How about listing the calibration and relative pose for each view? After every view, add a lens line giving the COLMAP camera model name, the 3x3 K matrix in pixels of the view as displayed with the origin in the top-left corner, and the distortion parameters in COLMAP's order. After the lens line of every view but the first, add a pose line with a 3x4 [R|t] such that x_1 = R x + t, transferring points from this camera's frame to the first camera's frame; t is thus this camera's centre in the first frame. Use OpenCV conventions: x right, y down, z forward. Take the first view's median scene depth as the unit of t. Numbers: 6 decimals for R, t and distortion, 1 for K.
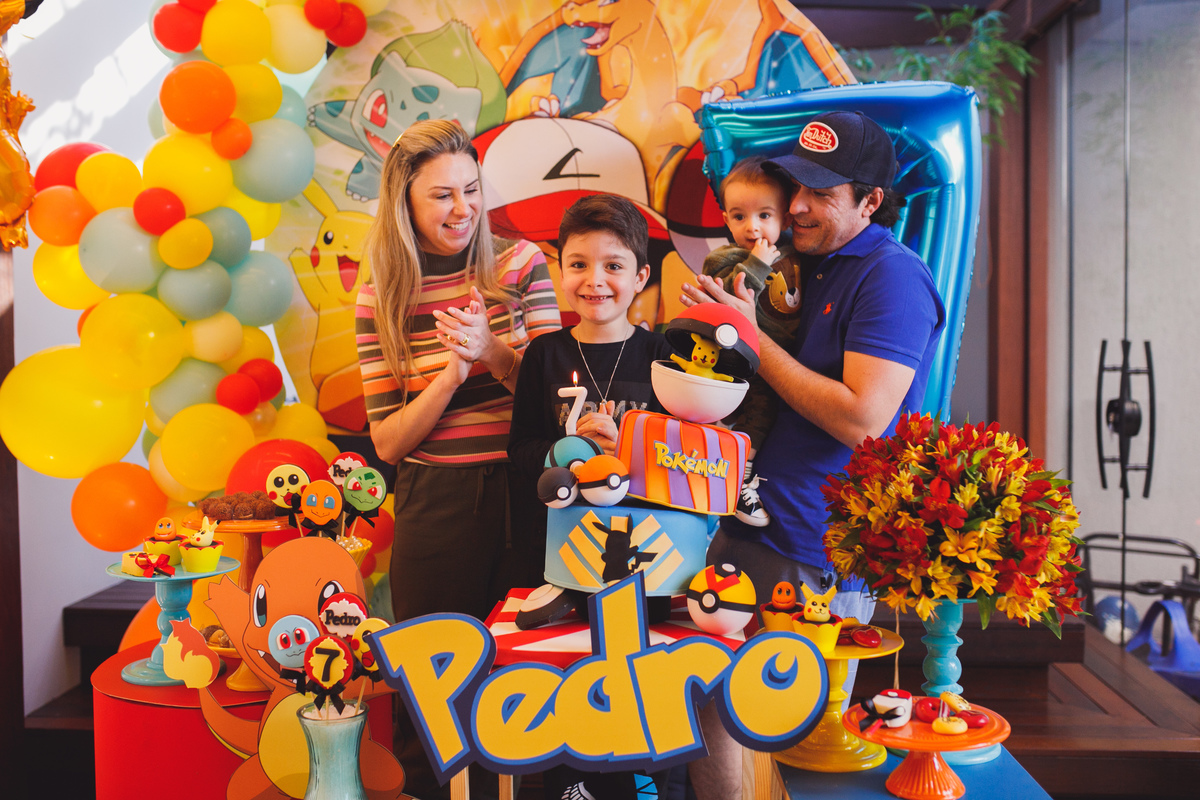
lens RADIAL K [[1235.3, 0, 609.0], [0, 1235.3, 372.3], [0, 0, 1]] dist [-0.058710, 0.031428]
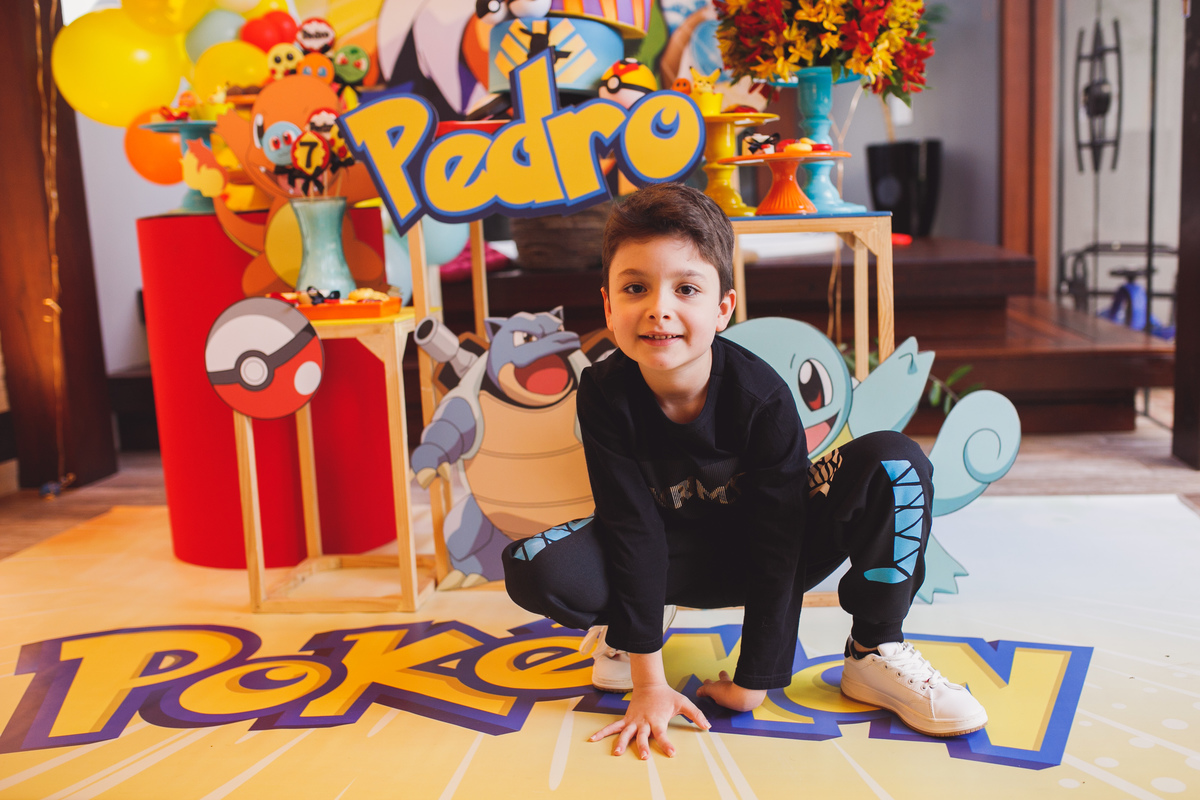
lens RADIAL K [[1213.1, 0, 637.5], [0, 1213.1, 408.7], [0, 0, 1]] dist [-0.073899, 0.113711]
pose [[0.998224, -0.028625, -0.052242, 0.146204], [0.035651, 0.989658, 0.138948, 0.313241], [0.047725, -0.140564, 0.988921, -0.203192]]
